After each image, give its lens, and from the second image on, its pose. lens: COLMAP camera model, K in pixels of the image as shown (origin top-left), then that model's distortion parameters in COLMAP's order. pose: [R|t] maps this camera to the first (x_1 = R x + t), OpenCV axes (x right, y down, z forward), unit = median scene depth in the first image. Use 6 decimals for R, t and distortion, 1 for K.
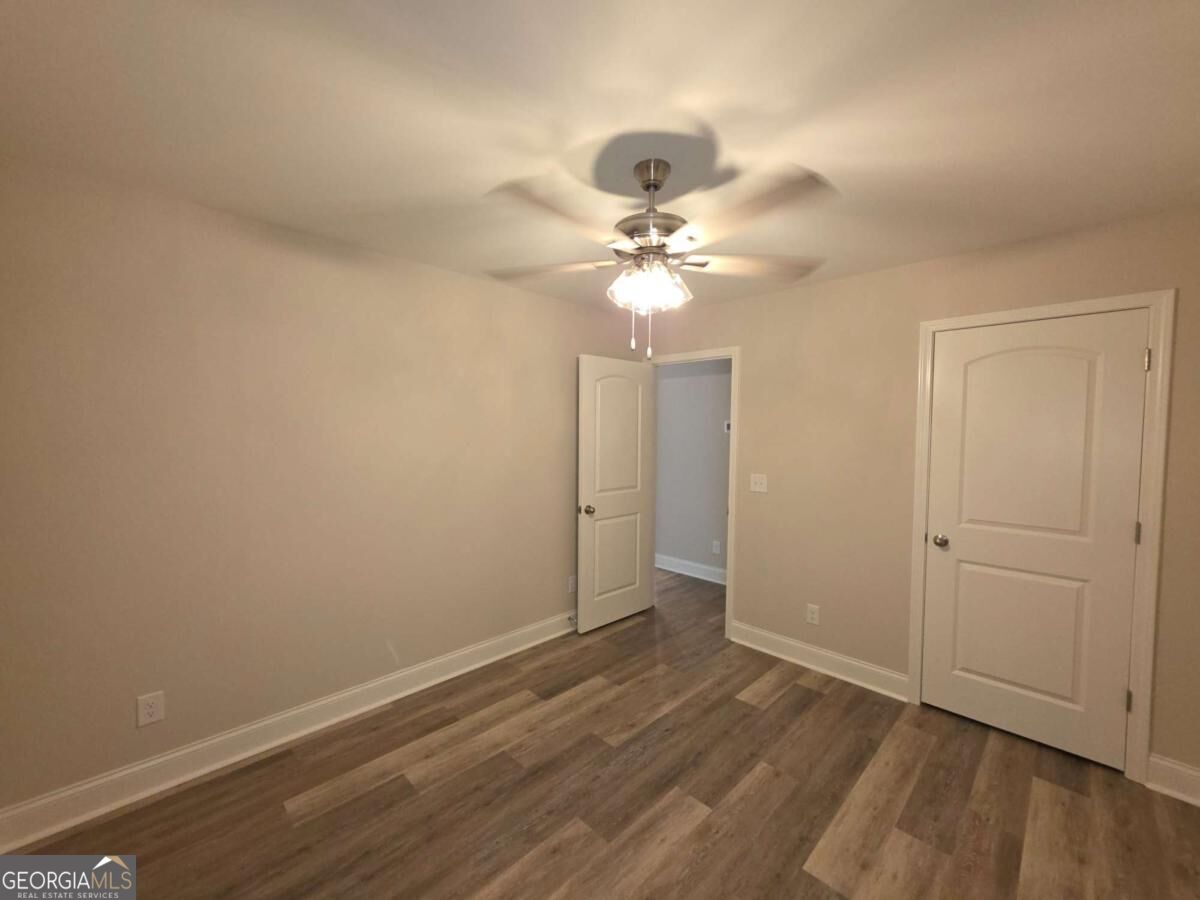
lens RADIAL K [[478.1, 0, 599.1], [0, 478.1, 450.8], [0, 0, 1]] dist [0.001208, 0.000176]
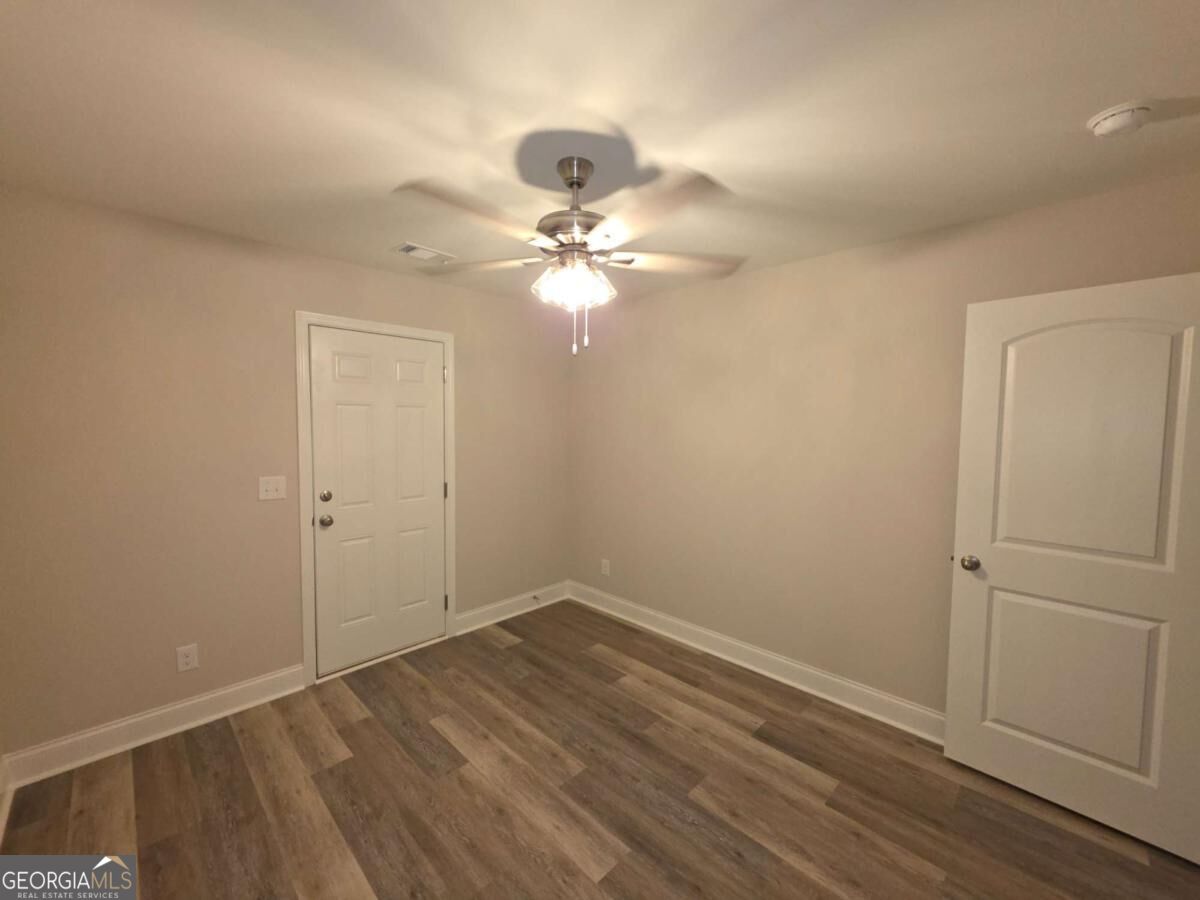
lens RADIAL K [[478.1, 0, 599.1], [0, 478.1, 450.8], [0, 0, 1]] dist [0.001208, 0.000176]
pose [[0.007862, 0.052734, -0.998578, 0.915810], [-0.050041, 0.997378, 0.052276, -0.040523], [0.998716, 0.049559, 0.010481, 0.852169]]
